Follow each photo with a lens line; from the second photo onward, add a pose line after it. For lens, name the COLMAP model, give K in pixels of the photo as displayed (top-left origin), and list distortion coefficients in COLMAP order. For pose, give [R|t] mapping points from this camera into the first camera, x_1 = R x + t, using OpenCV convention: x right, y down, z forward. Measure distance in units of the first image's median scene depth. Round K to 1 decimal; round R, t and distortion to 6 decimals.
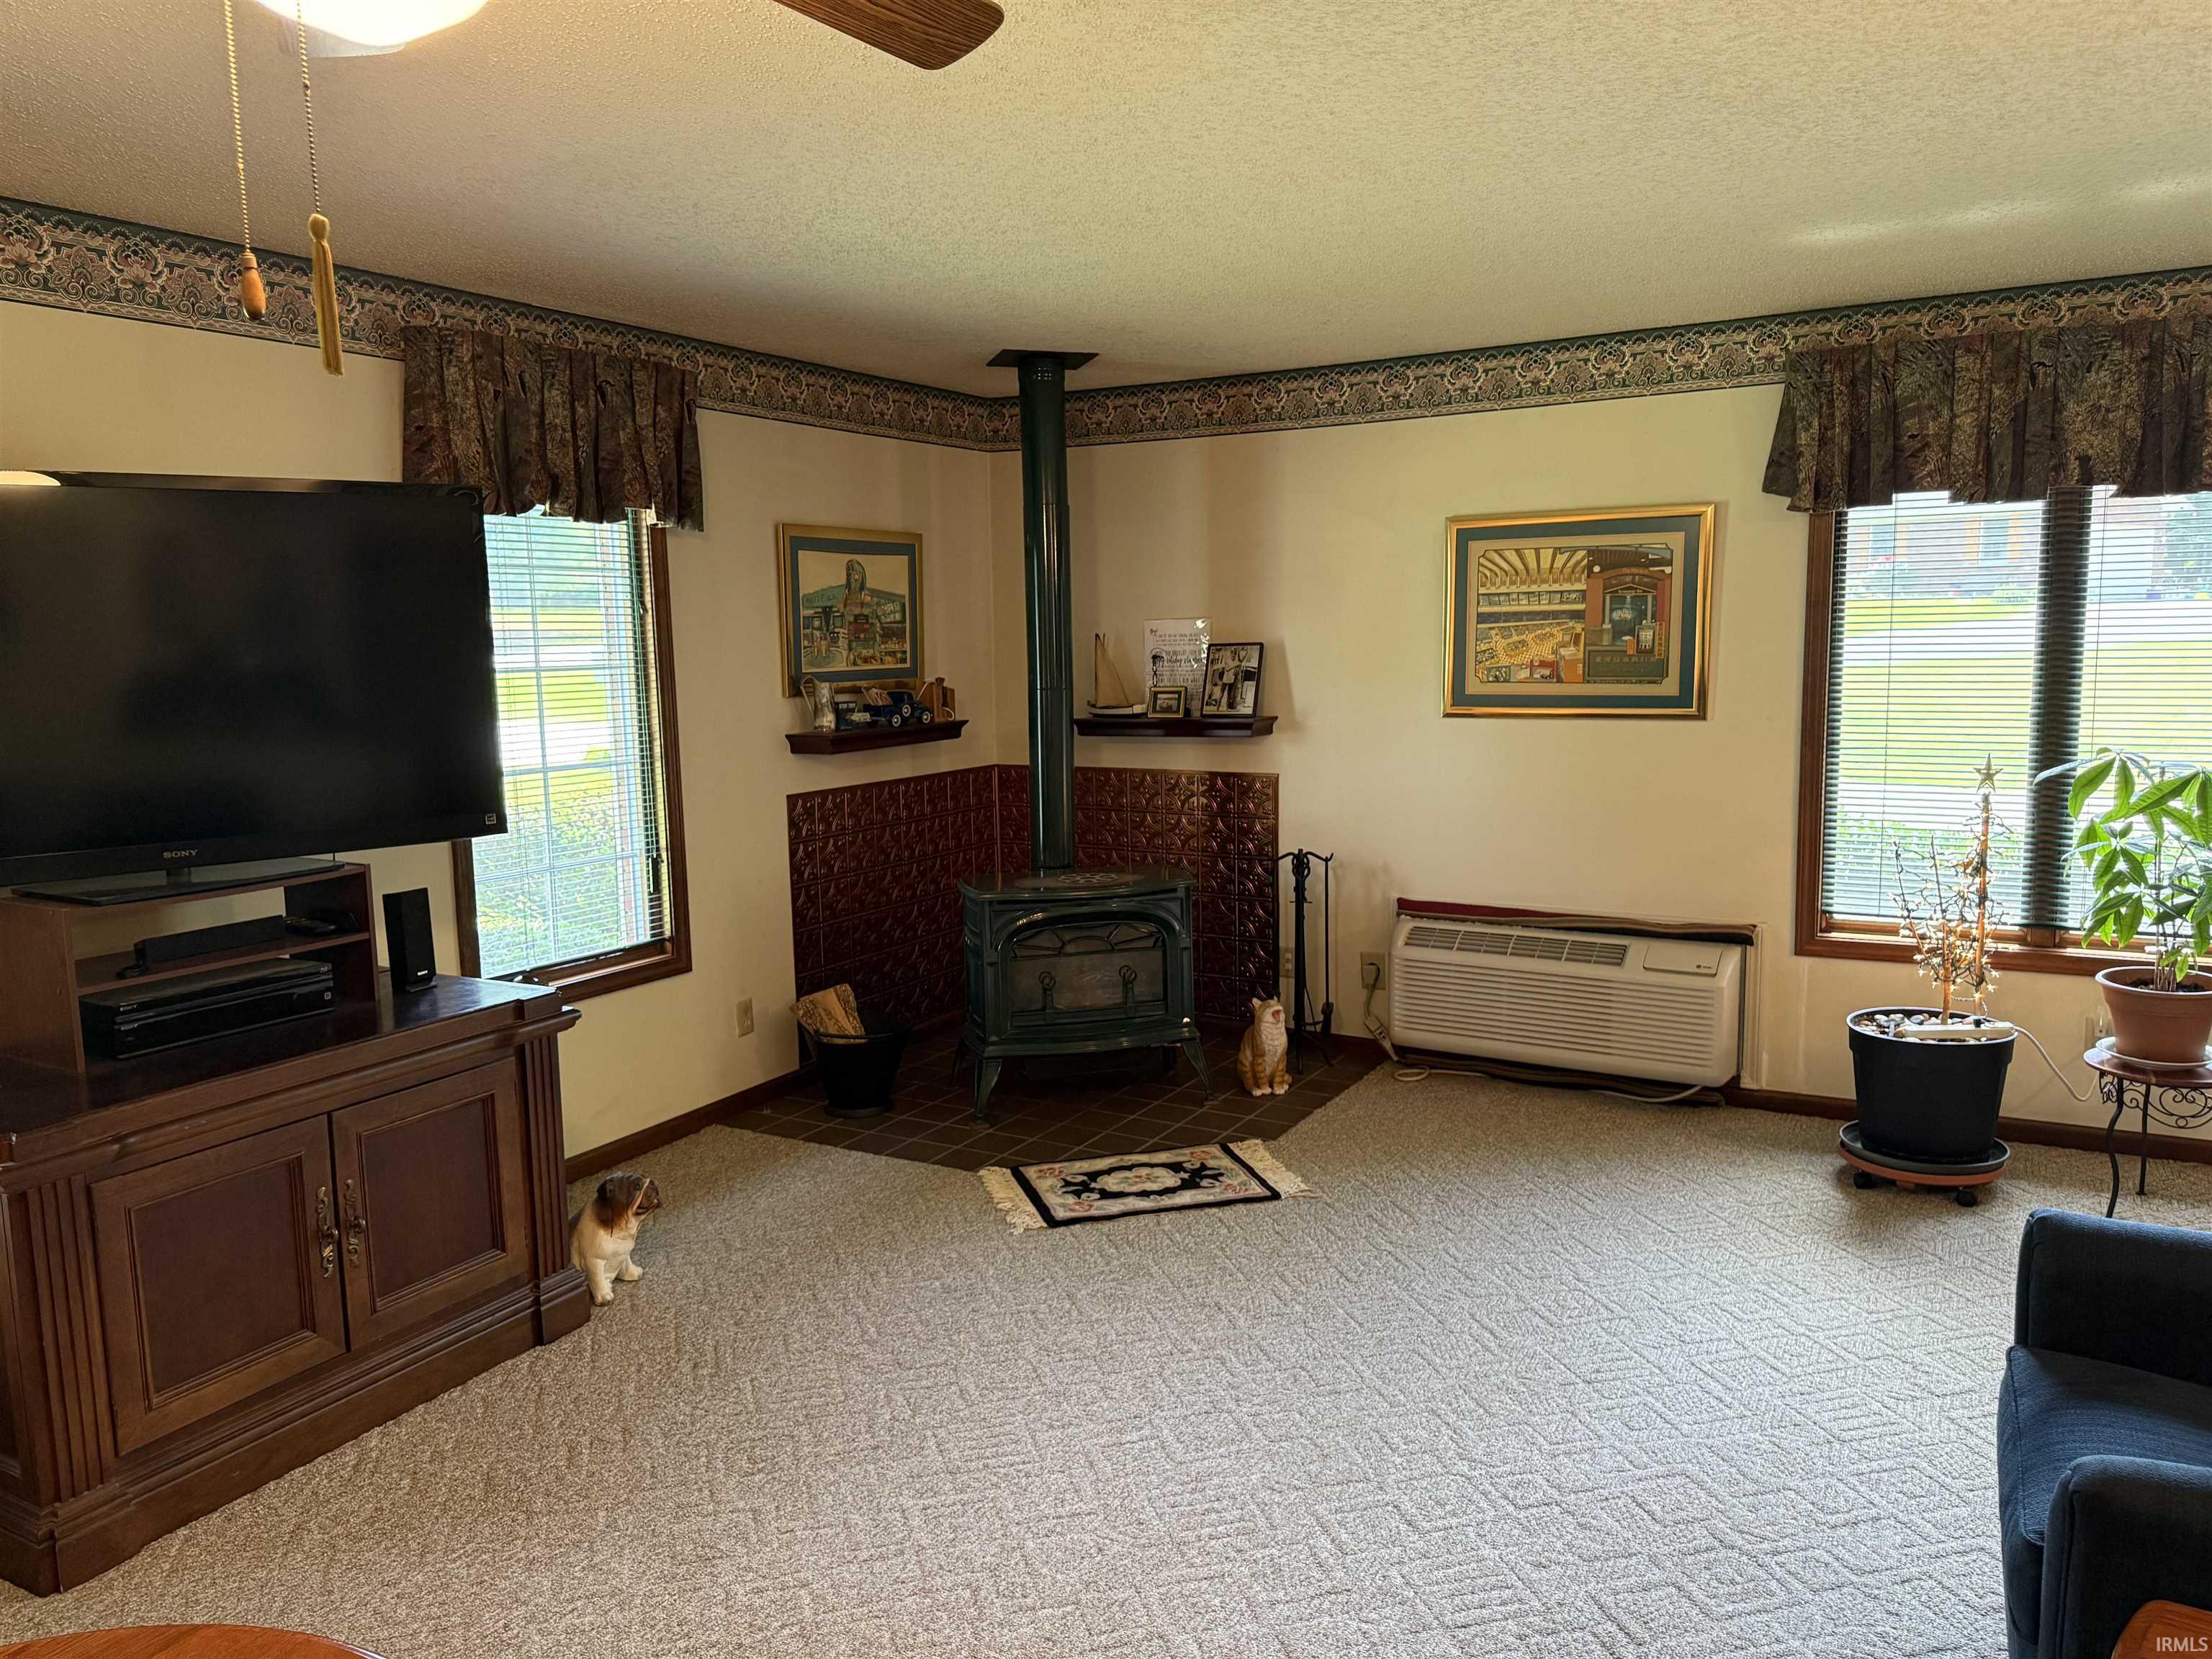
lens RADIAL K [[1546.9, 0, 1106.0], [0, 1546.9, 829.5], [0, 0, 1]] dist [0.086390, -0.113538]
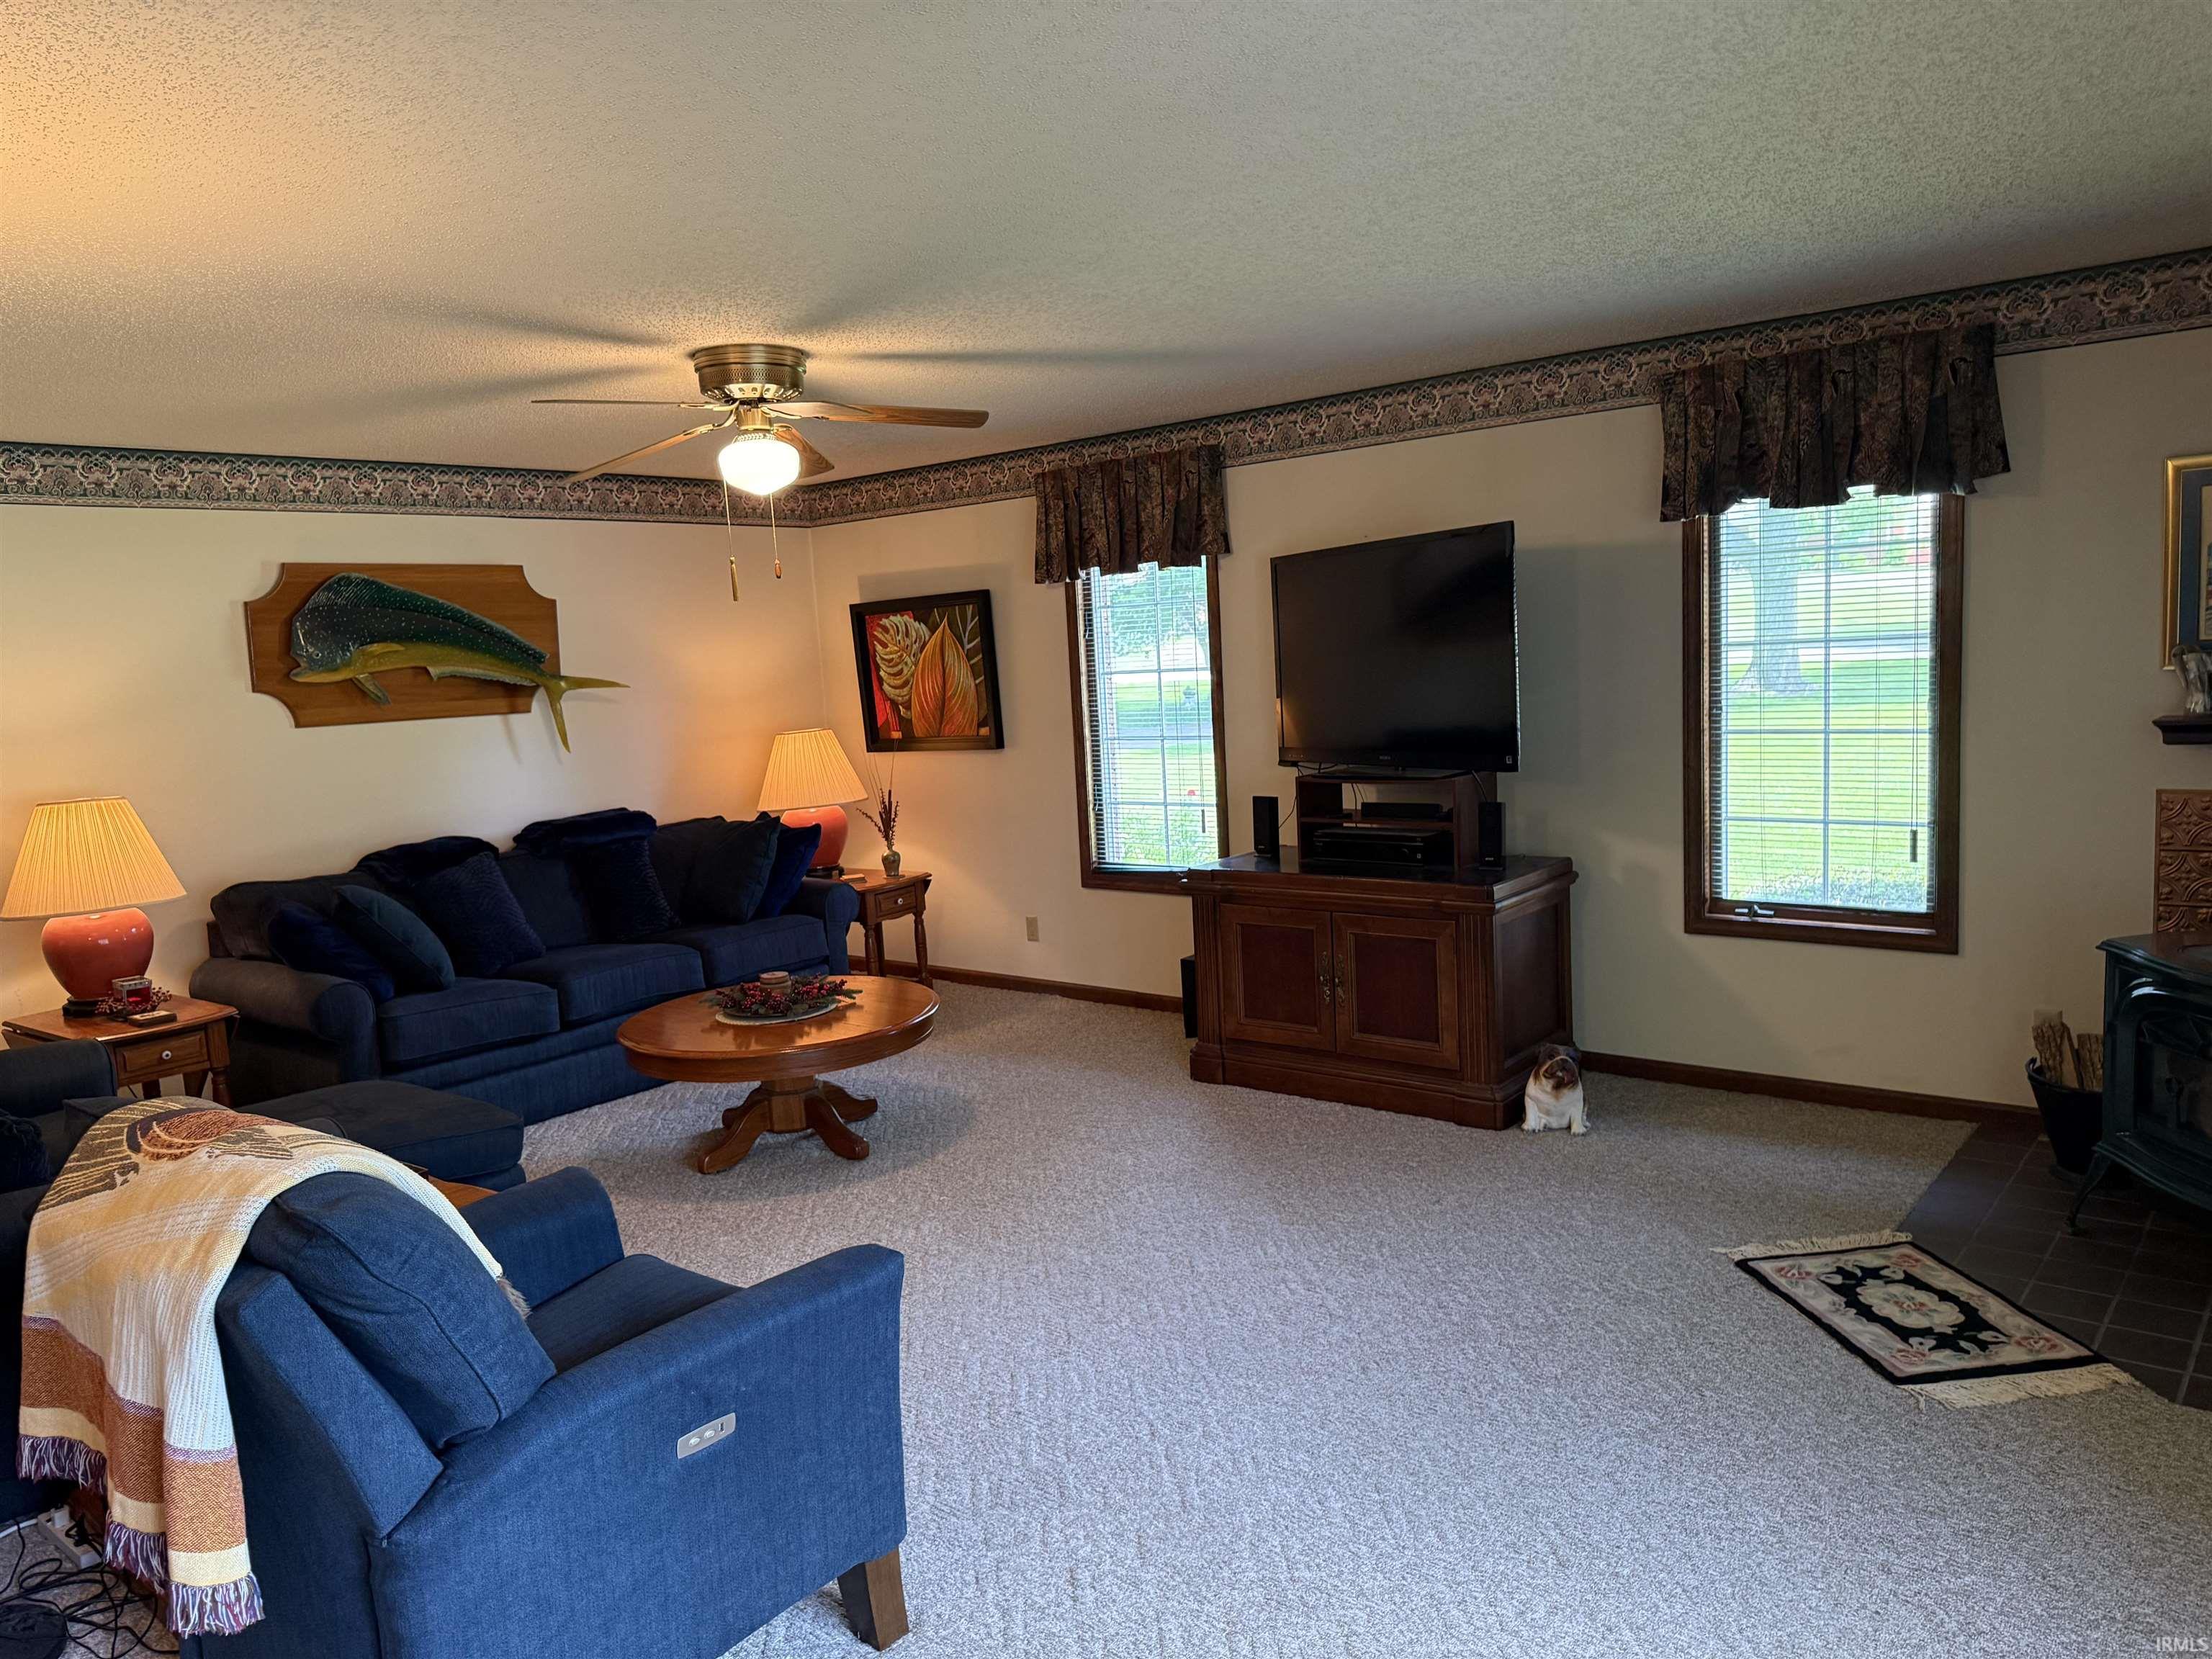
lens RADIAL K [[1546.9, 0, 1106.0], [0, 1546.9, 829.5], [0, 0, 1]] dist [0.086390, -0.113538]
pose [[-0.174923, 0.139841, -0.974601, 0.757355], [-0.064855, 0.986076, 0.153128, -0.098837], [0.982444, 0.089993, -0.163418, 0.636790]]
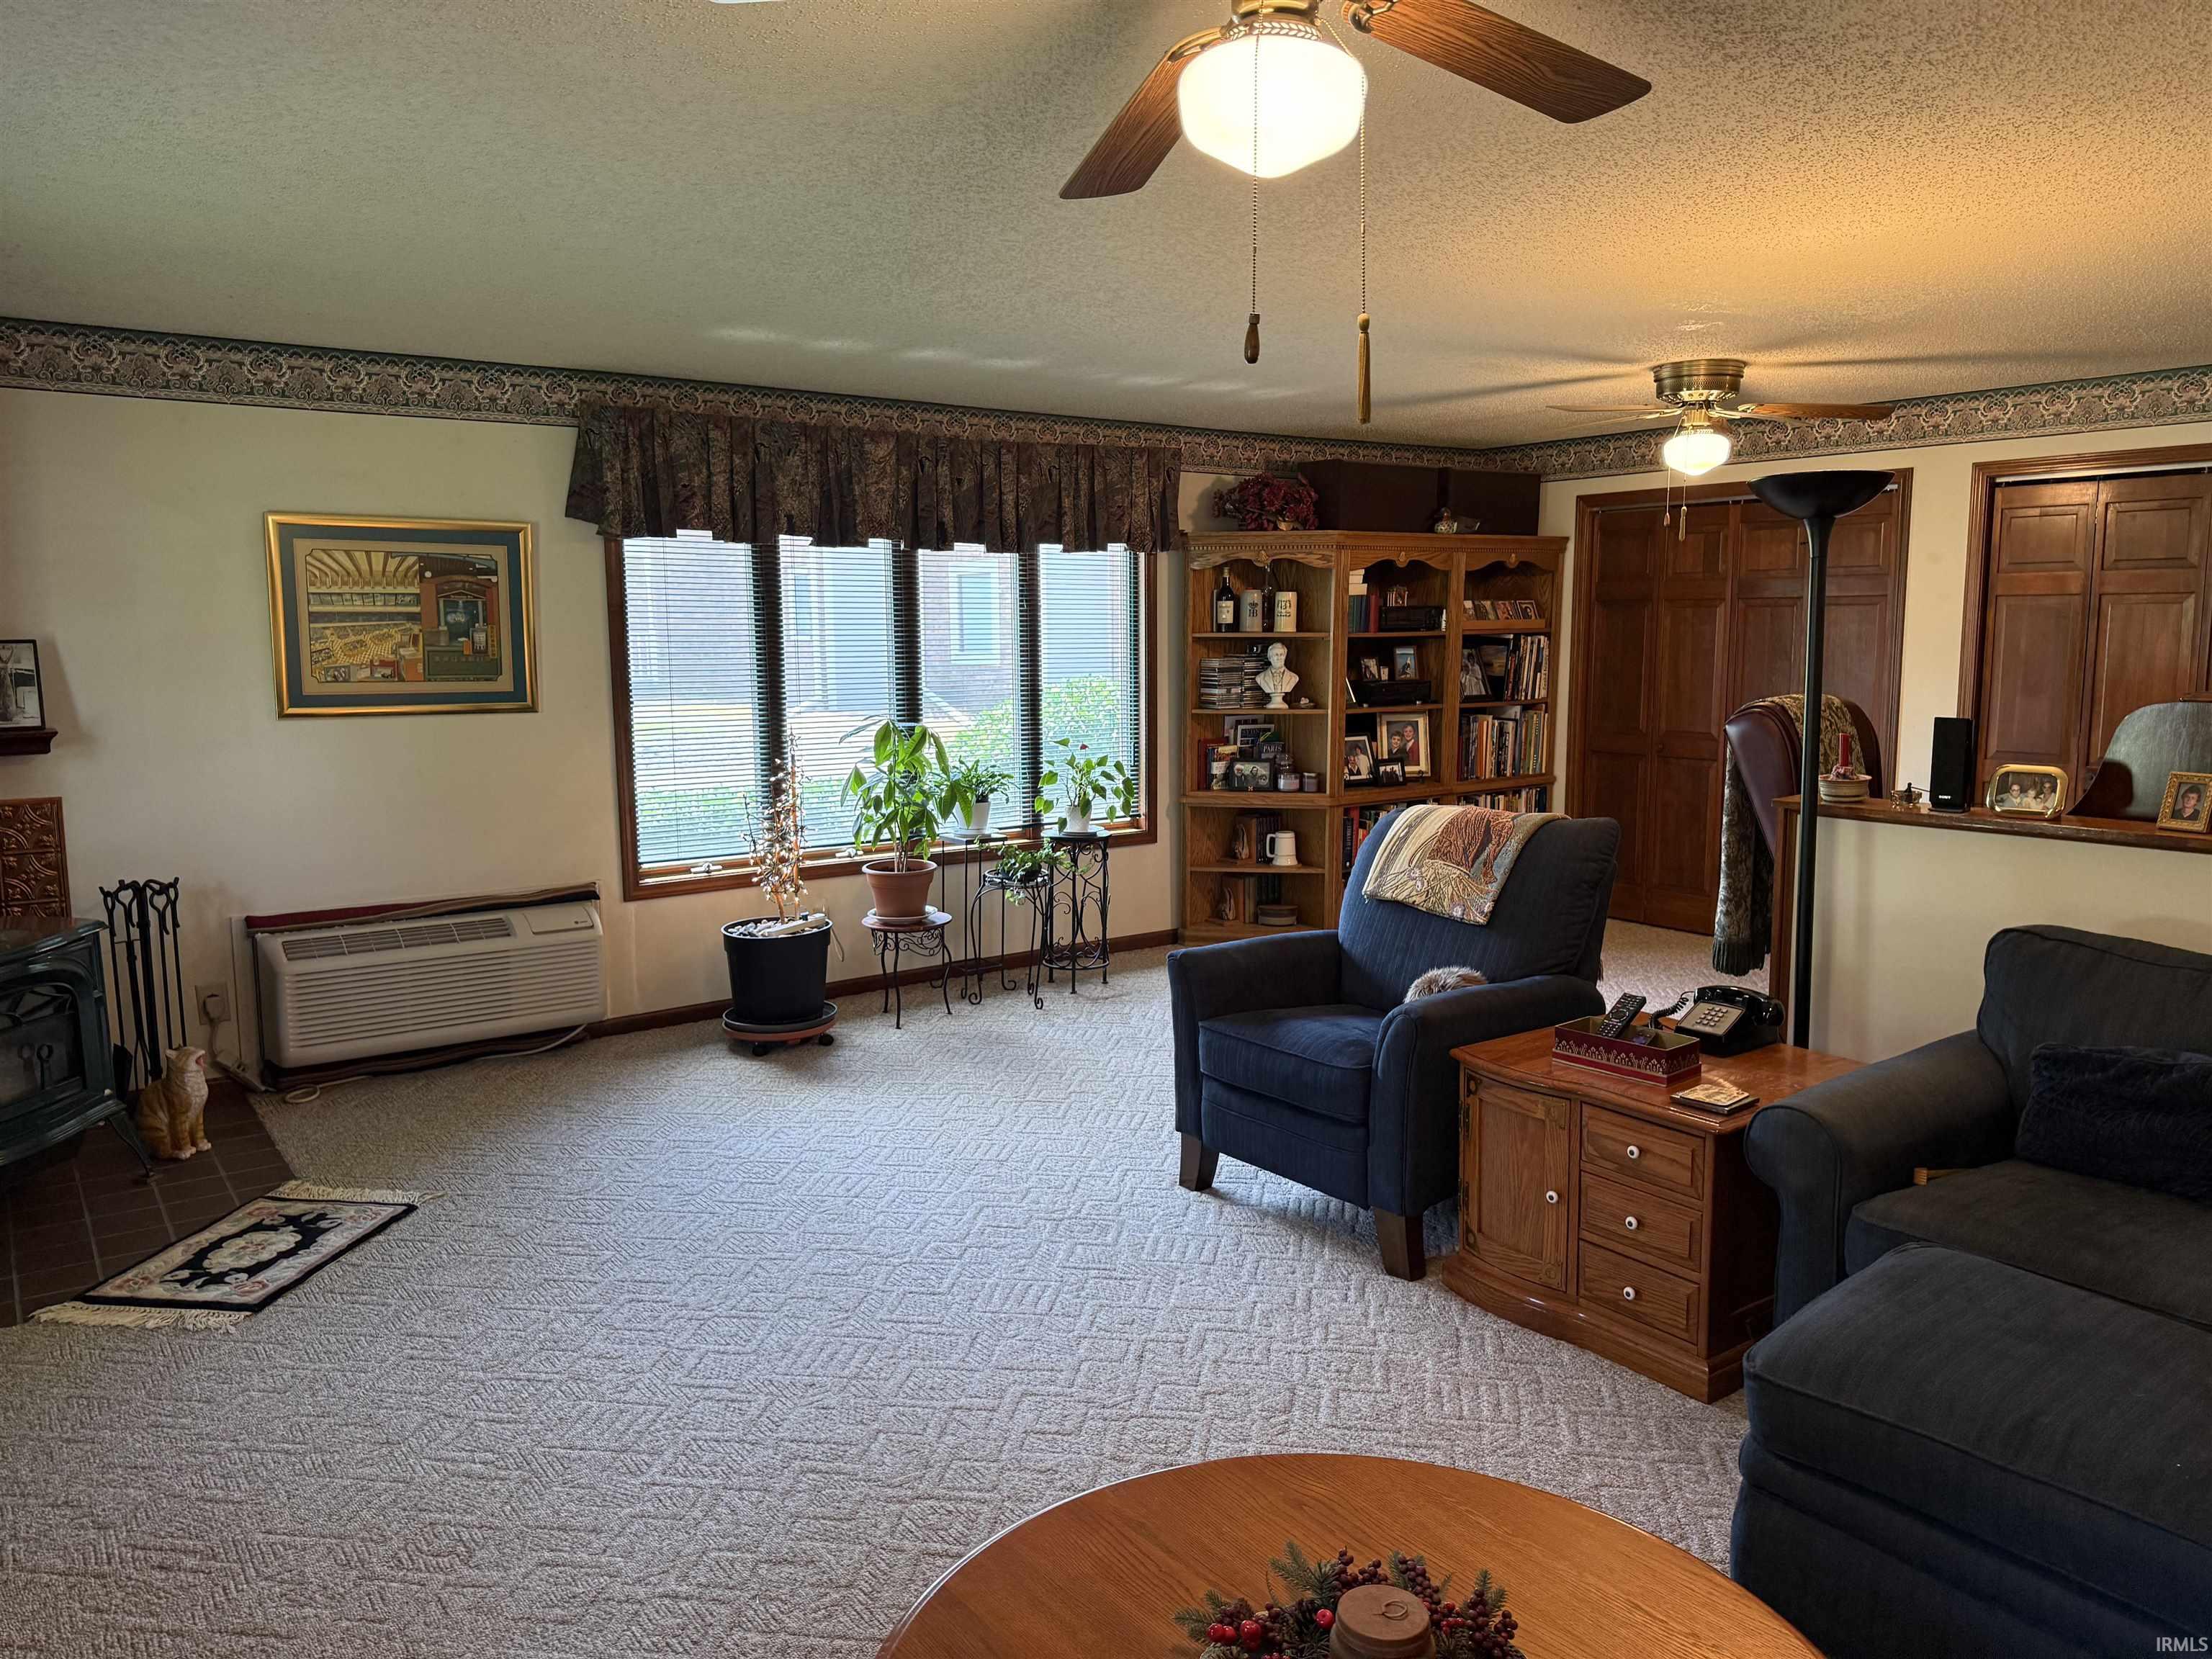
lens RADIAL K [[1565.7, 0, 1106.0], [0, 1565.7, 829.5], [0, 0, 1]] dist [0.070891, -0.086531]
pose [[0.402865, -0.105271, 0.909185, -0.519312], [0.113497, 0.991442, 0.064504, -0.011854], [-0.908195, 0.077203, 0.411366, 0.155080]]
